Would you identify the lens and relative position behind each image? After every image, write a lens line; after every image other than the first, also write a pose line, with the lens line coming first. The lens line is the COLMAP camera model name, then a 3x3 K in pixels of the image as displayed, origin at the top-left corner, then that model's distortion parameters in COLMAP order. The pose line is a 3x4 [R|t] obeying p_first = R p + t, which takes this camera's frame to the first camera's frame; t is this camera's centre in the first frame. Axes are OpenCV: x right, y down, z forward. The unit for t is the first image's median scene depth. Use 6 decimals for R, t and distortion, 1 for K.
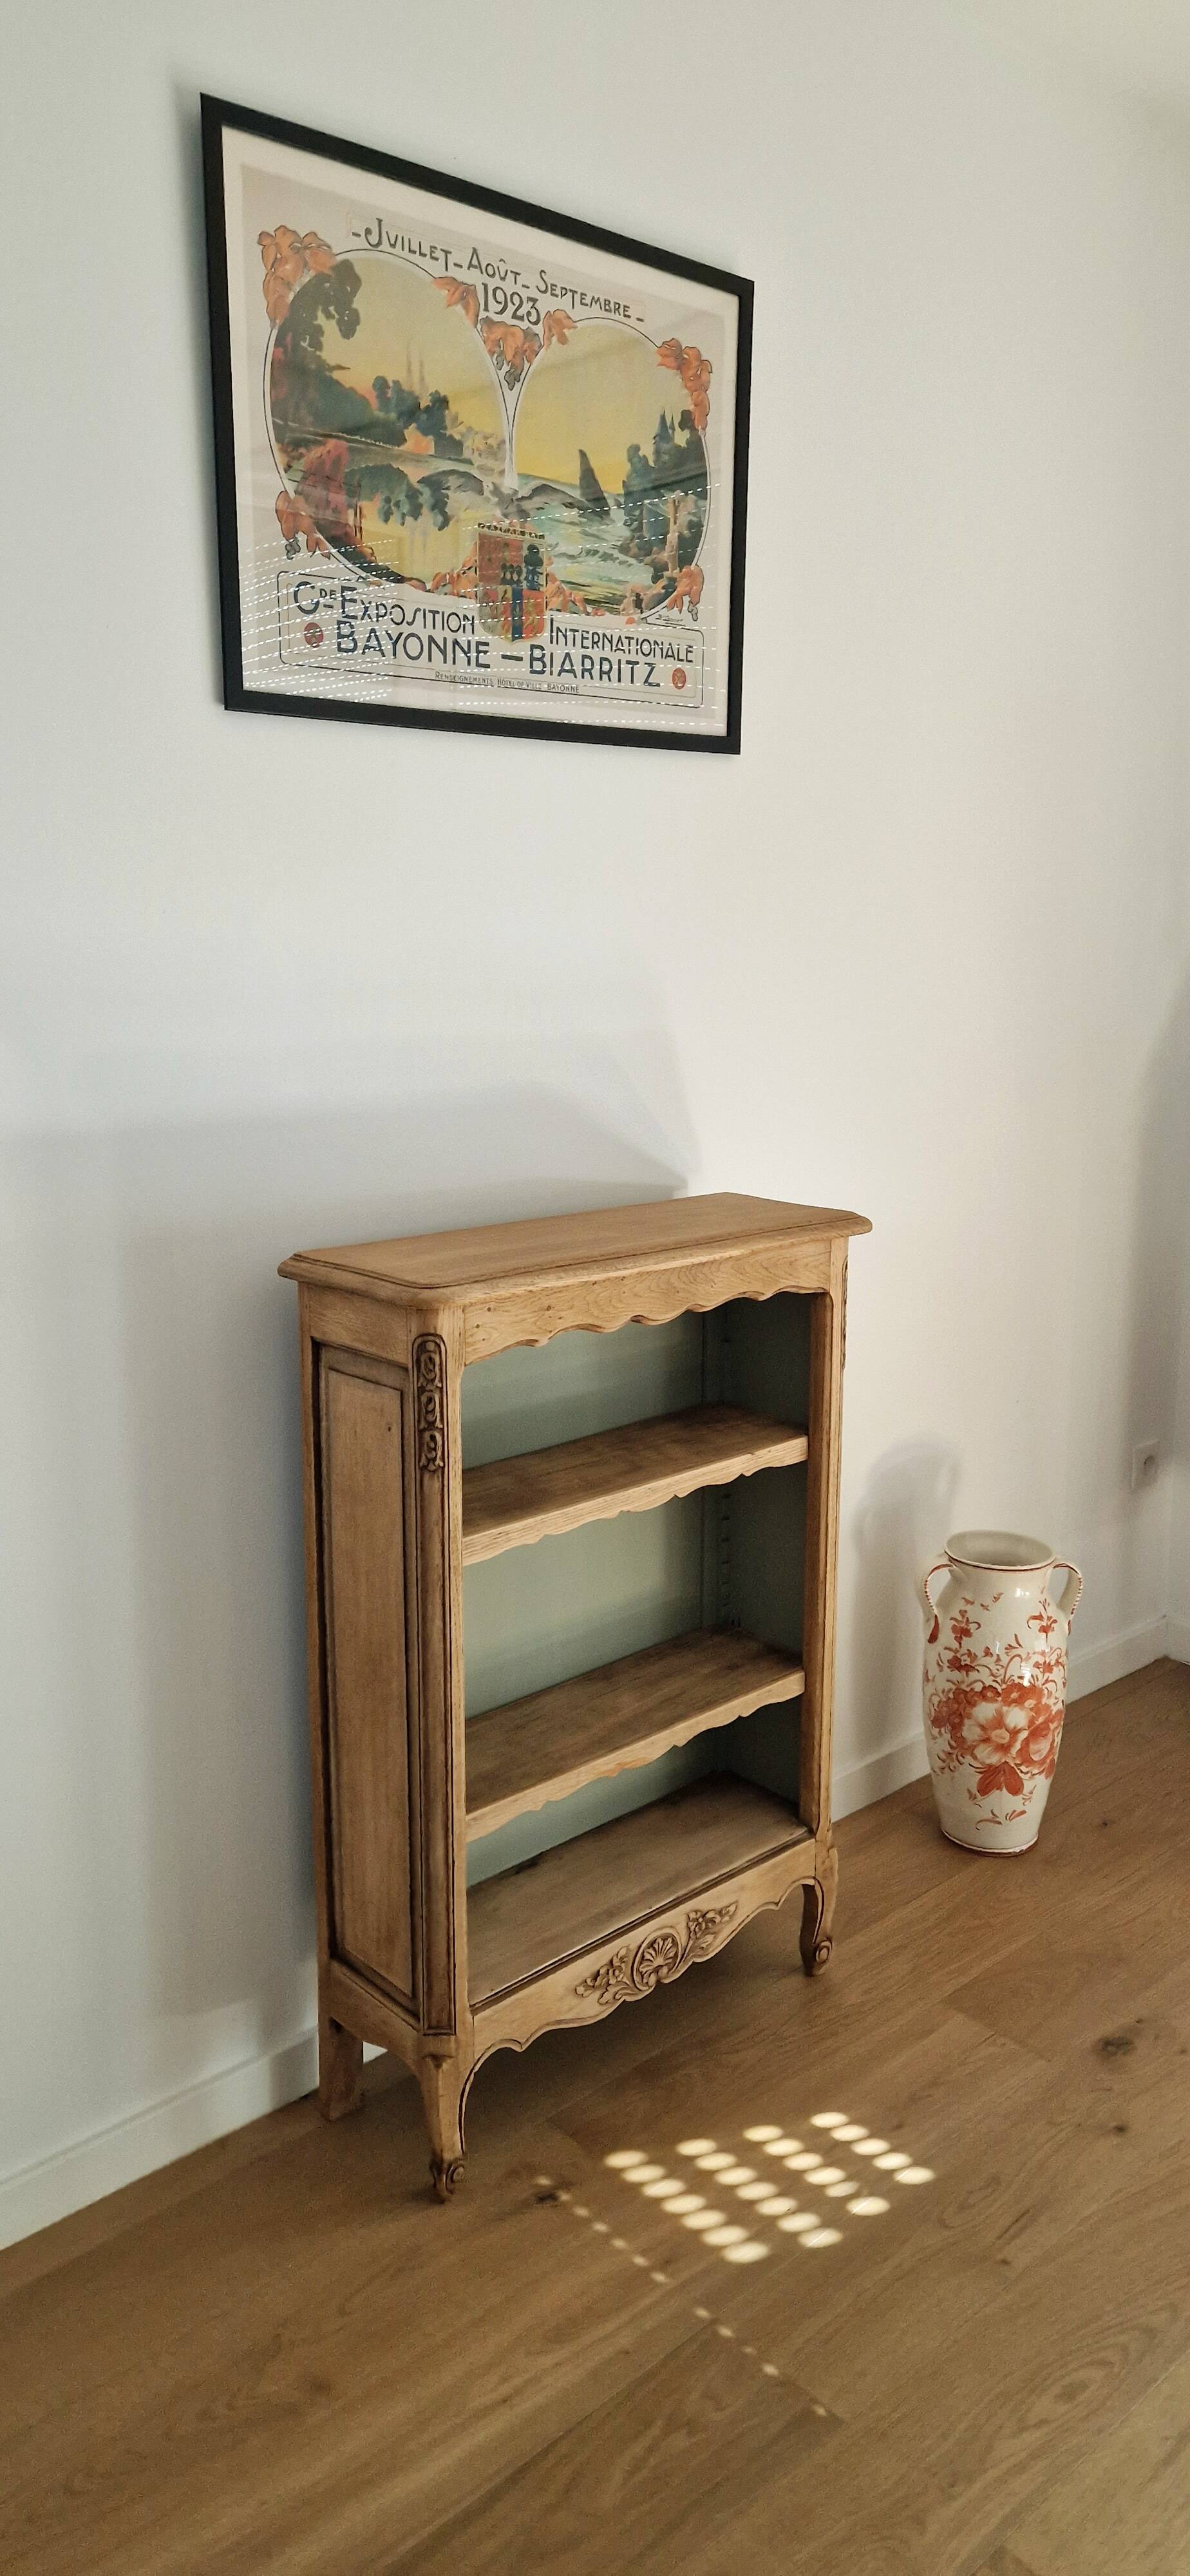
lens RADIAL K [[1720.7, 0, 597.0], [0, 1720.7, 1274.4], [0, 0, 1]] dist [0.080946, -0.076637]
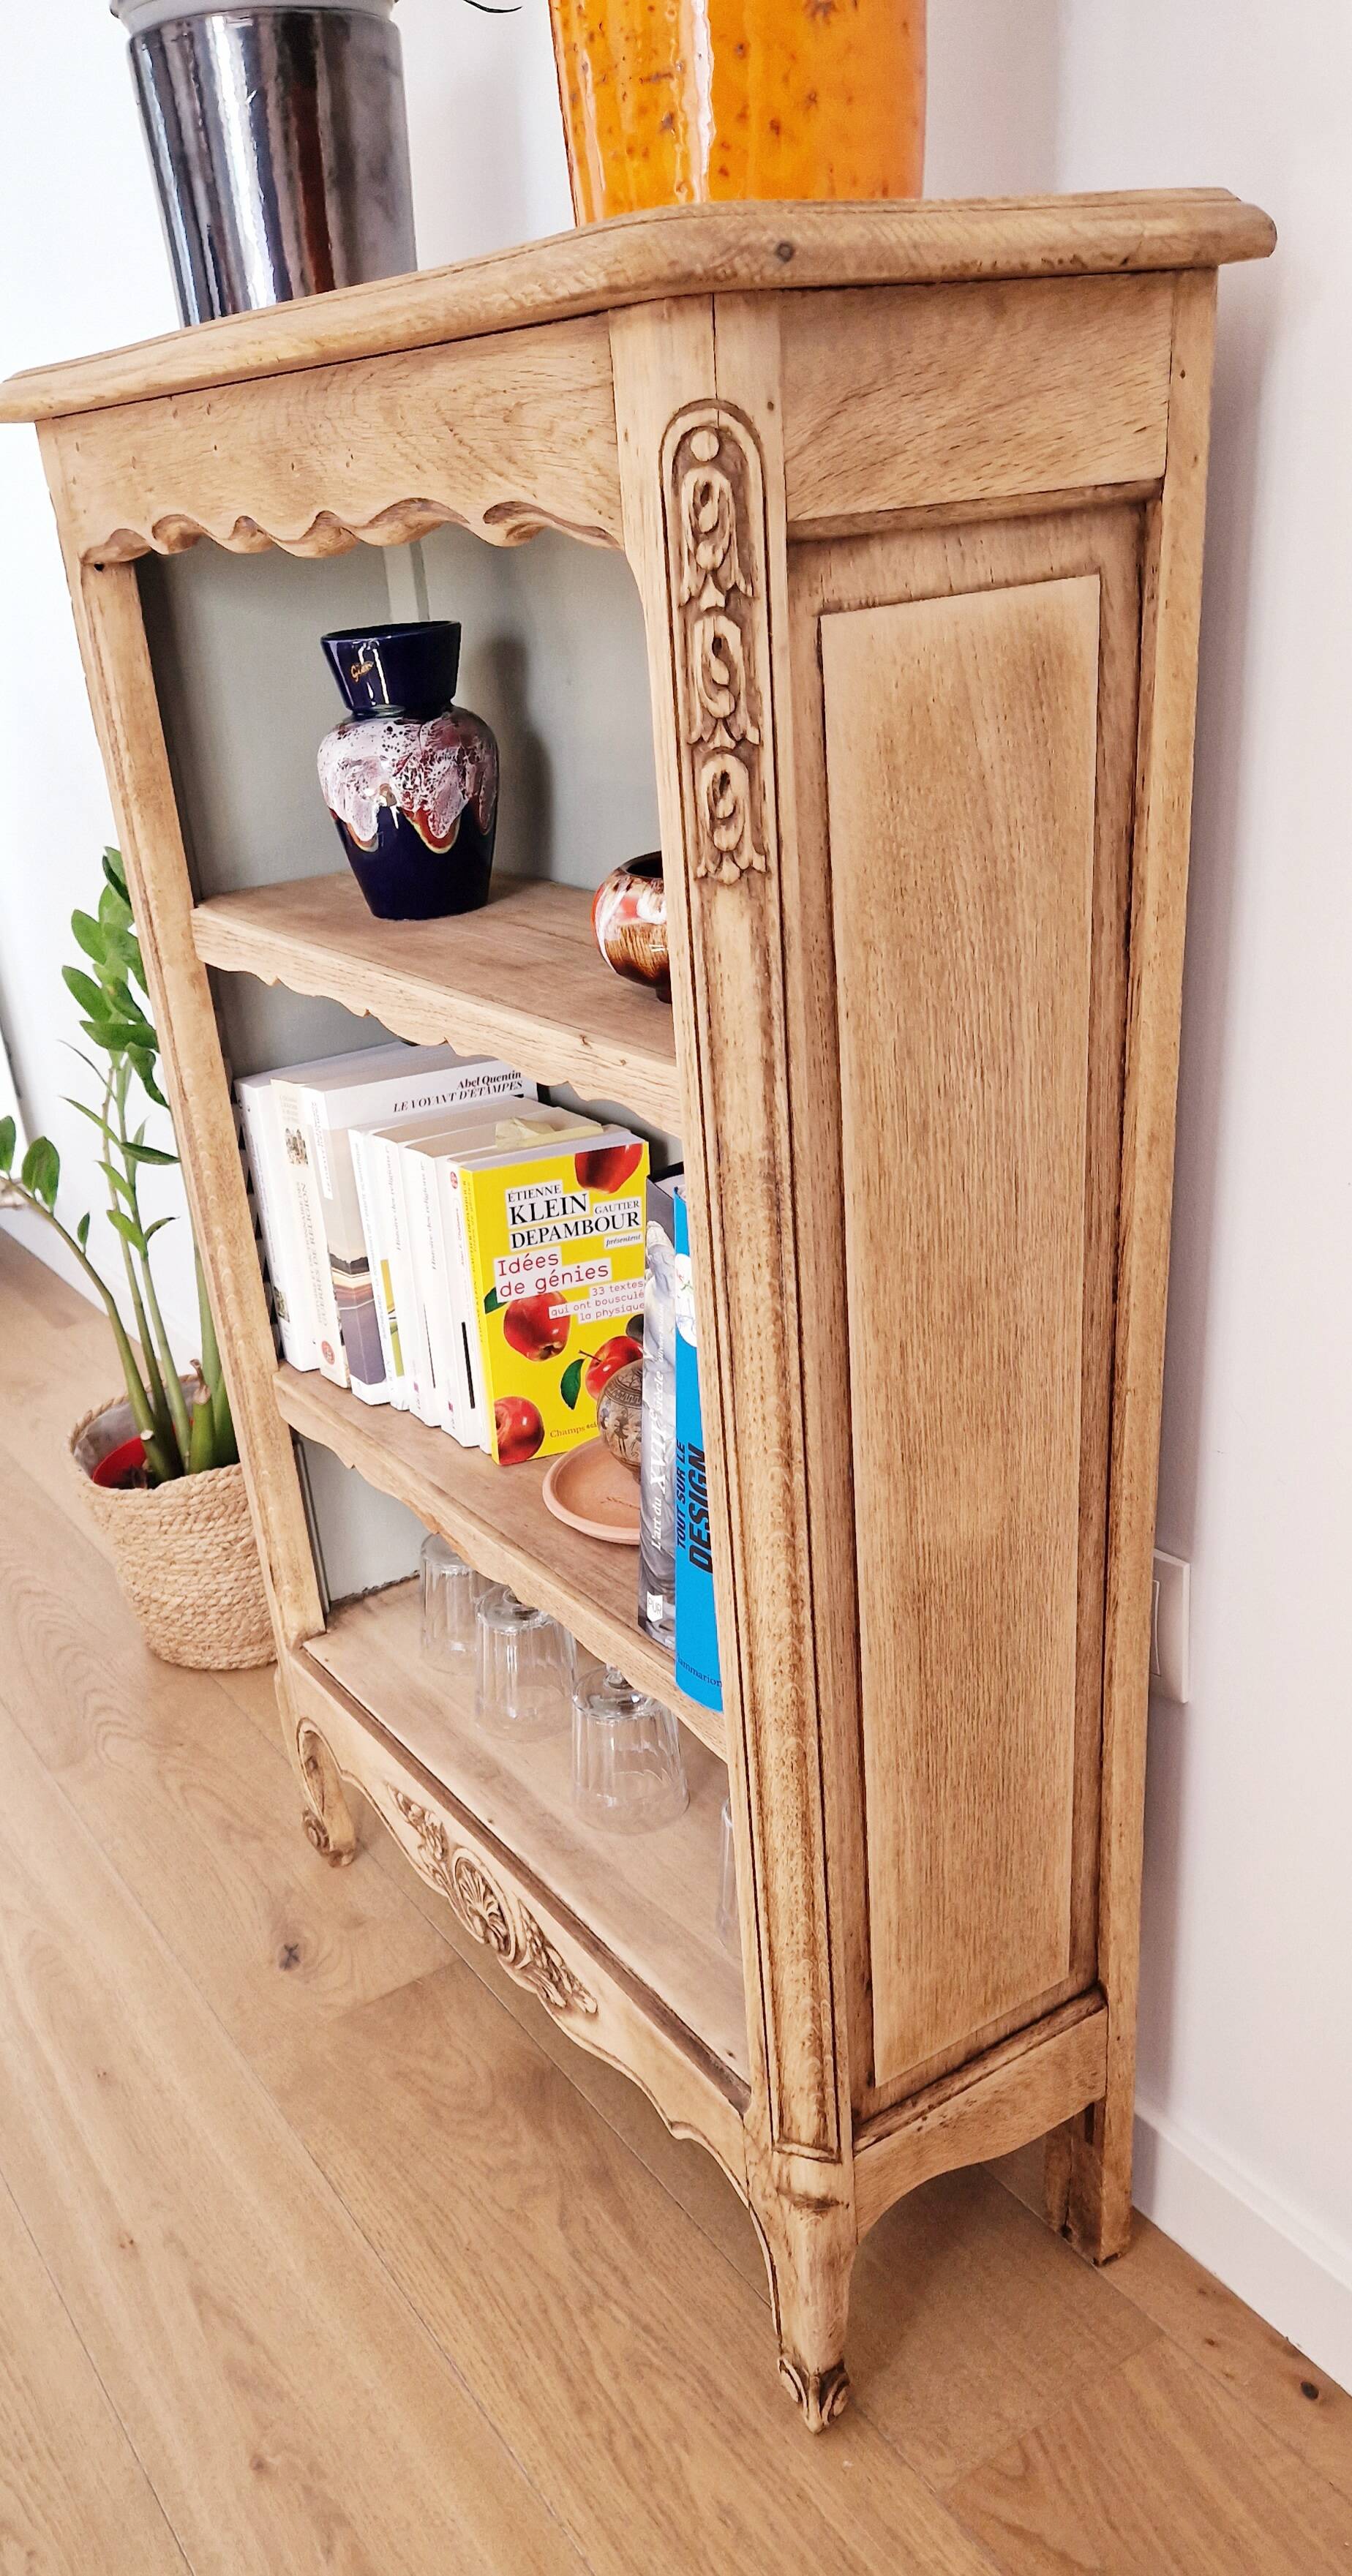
lens RADIAL K [[1951.4, 0, 657.9], [0, 1951.4, 1469.5], [0, 0, 1]] dist [0.075237, -0.062494]
pose [[-0.147598, 0.458482, -0.876361, 0.516010], [-0.116725, 0.871799, 0.475755, -0.014183], [0.982136, 0.172513, -0.075159, 1.131075]]
